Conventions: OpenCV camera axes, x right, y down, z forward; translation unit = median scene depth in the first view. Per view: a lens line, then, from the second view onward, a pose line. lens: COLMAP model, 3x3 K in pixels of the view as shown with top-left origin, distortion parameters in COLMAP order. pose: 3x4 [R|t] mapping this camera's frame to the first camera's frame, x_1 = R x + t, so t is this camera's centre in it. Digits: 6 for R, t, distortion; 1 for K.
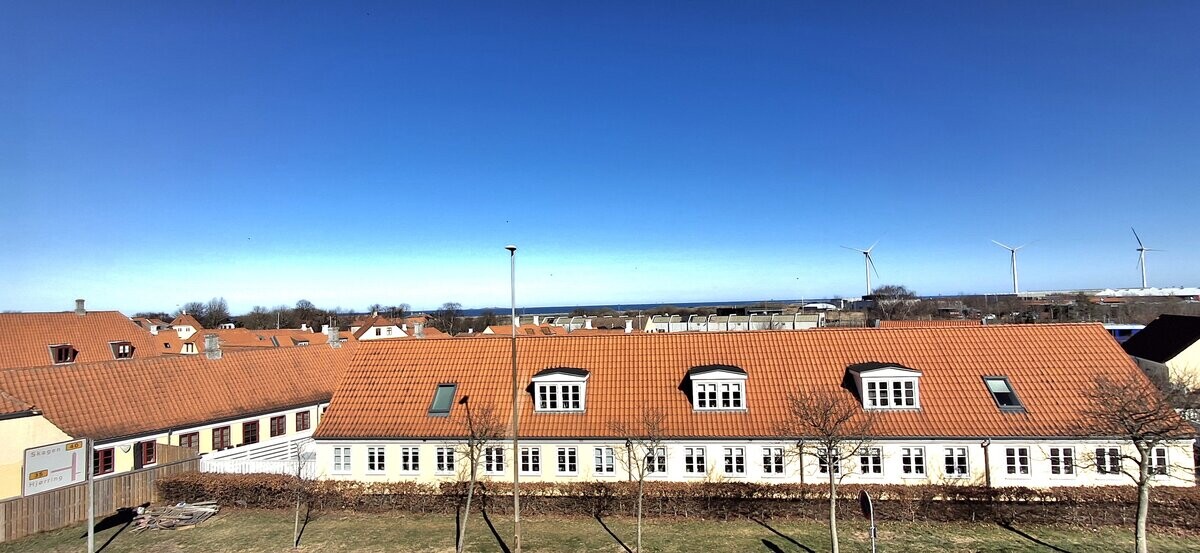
lens RADIAL K [[554.6, 0, 599.7], [0, 554.6, 286.6], [0, 0, 1]] dist [0.002695, 0.000382]
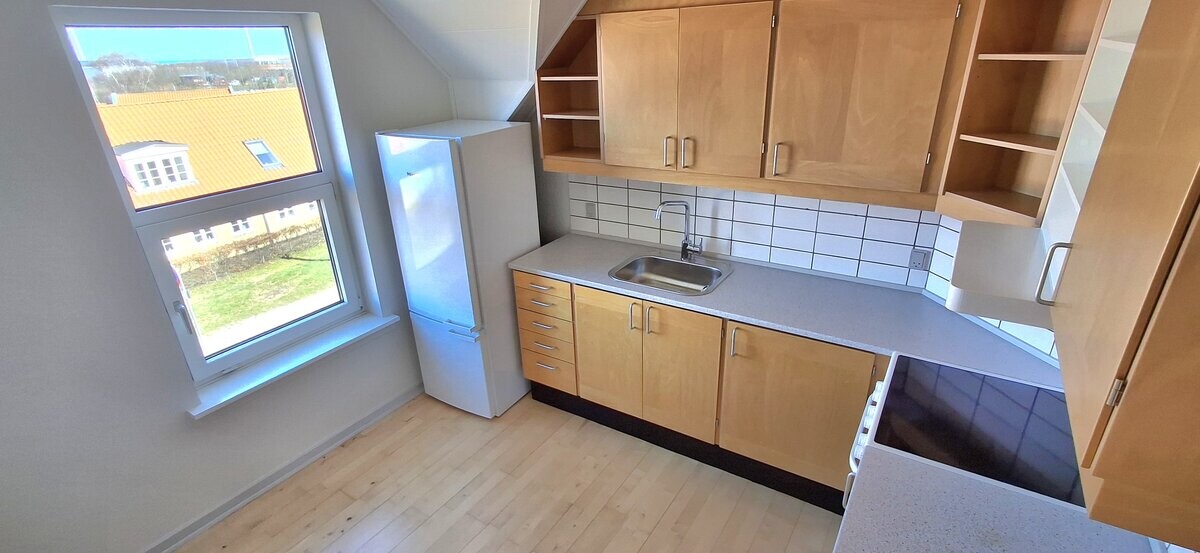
lens RADIAL K [[554.6, 0, 599.7], [0, 554.6, 286.6], [0, 0, 1]] dist [0.002695, 0.000382]
pose [[0.393306, -0.352688, 0.849071, -0.097471], [-0.011700, 0.921503, 0.388195, -0.017424], [-0.919333, -0.162613, 0.358306, -0.132810]]
